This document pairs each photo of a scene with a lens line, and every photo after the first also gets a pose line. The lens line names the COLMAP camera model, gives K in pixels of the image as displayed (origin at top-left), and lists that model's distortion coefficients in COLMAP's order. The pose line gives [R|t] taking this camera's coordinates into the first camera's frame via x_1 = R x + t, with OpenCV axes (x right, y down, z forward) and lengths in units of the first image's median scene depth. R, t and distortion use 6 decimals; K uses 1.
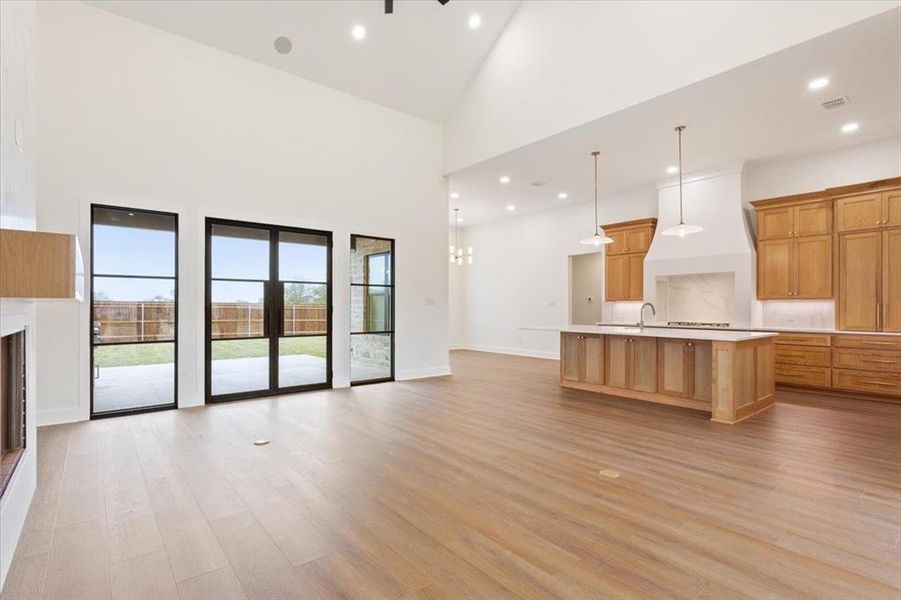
lens RADIAL K [[429.7, 0, 463.7], [0, 429.7, 304.5], [0, 0, 1]] dist [0.004966, 0.001200]
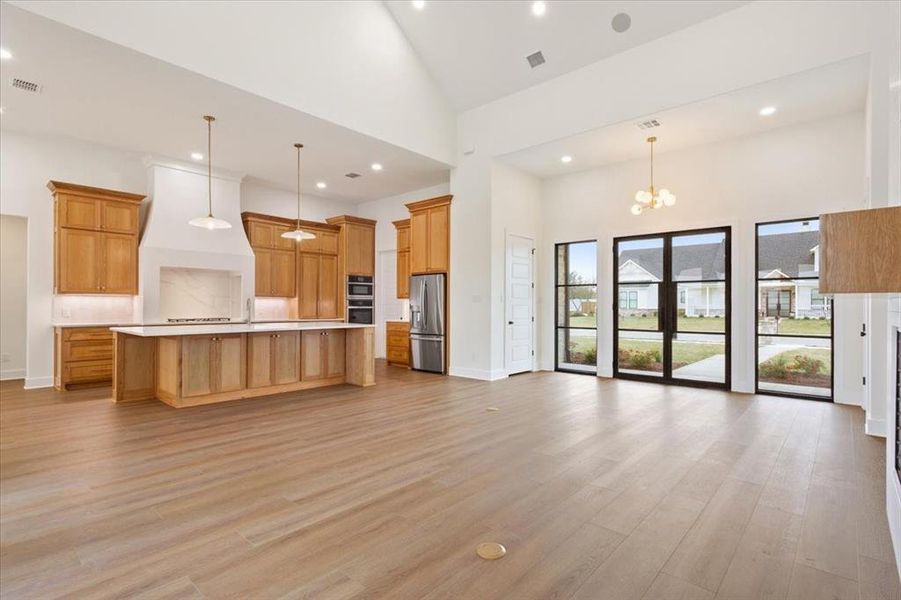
lens RADIAL K [[429.7, 0, 448.7], [0, 429.7, 301.3], [0, 0, 1]] dist [0.004966, 0.001200]
pose [[-0.124207, 0.006167, 0.992237, -0.624666], [-0.013628, 0.999876, -0.007921, 0.005401], [-0.992163, -0.014506, -0.124107, 0.694039]]
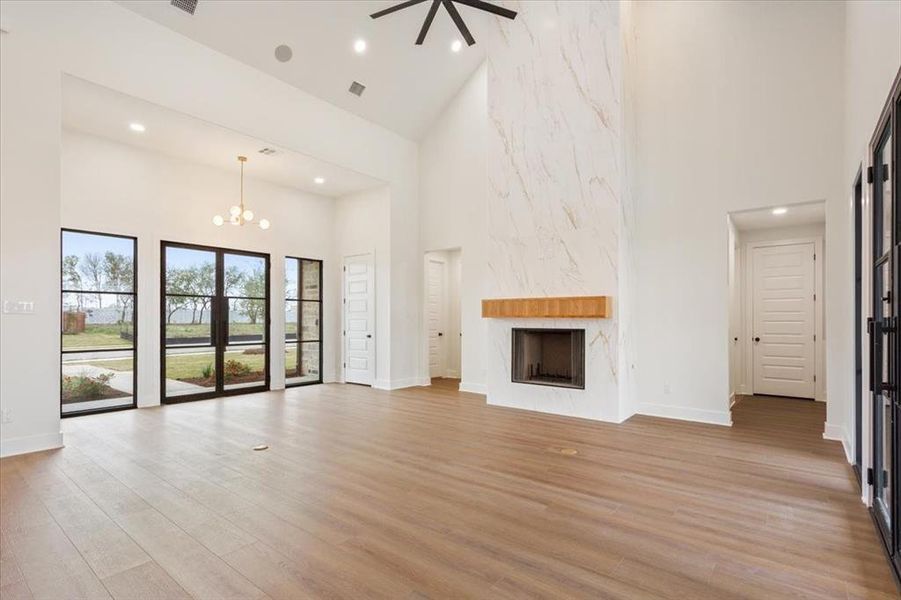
lens RADIAL K [[448.3, 0, 446.9], [0, 448.3, 316.2], [0, 0, 1]] dist [0.006104, 0.002538]
pose [[-0.984779, -0.003057, -0.173782, 0.003303], [-0.000425, 0.999885, -0.015177, 0.008088], [0.173808, -0.014872, -0.984667, 1.241542]]
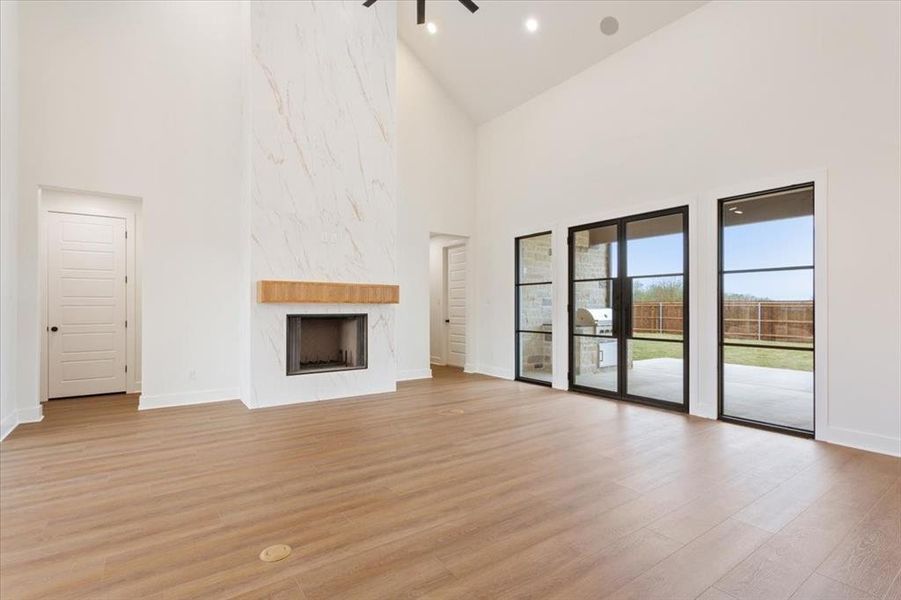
lens RADIAL K [[429.7, 0, 445.9], [0, 429.7, 303.1], [0, 0, 1]] dist [0.004966, 0.001200]
pose [[-0.095443, -0.008657, -0.995397, 0.497975], [0.006067, 0.999939, -0.009278, 0.006724], [0.995416, -0.006925, -0.095384, 0.674114]]
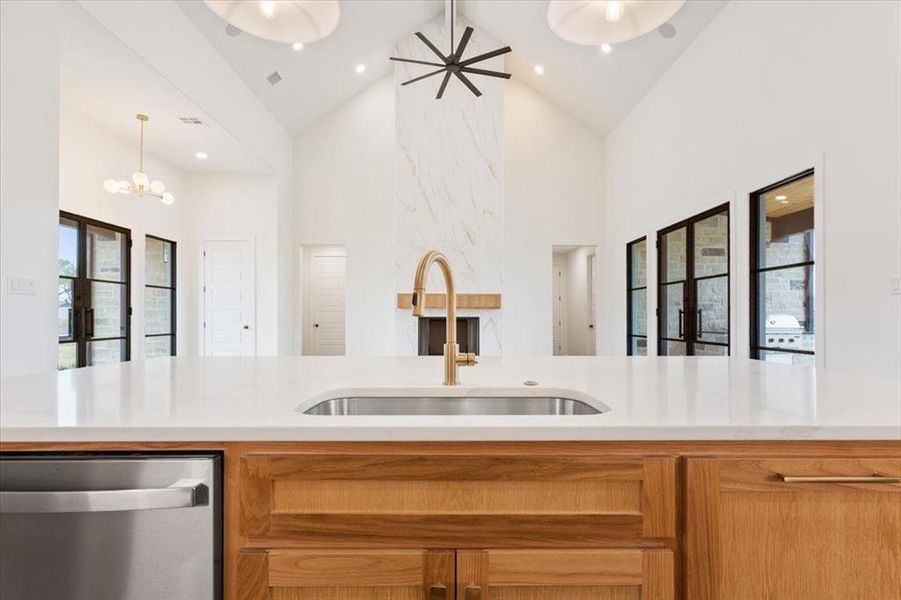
lens RADIAL K [[448.3, 0, 458.3], [0, 448.3, 315.0], [0, 0, 1]] dist [0.006104, 0.002538]
pose [[-0.647038, -0.002228, -0.762455, 0.572804], [0.003885, 0.999973, -0.006219, 0.022777], [0.762448, -0.006986, -0.647011, 1.180906]]
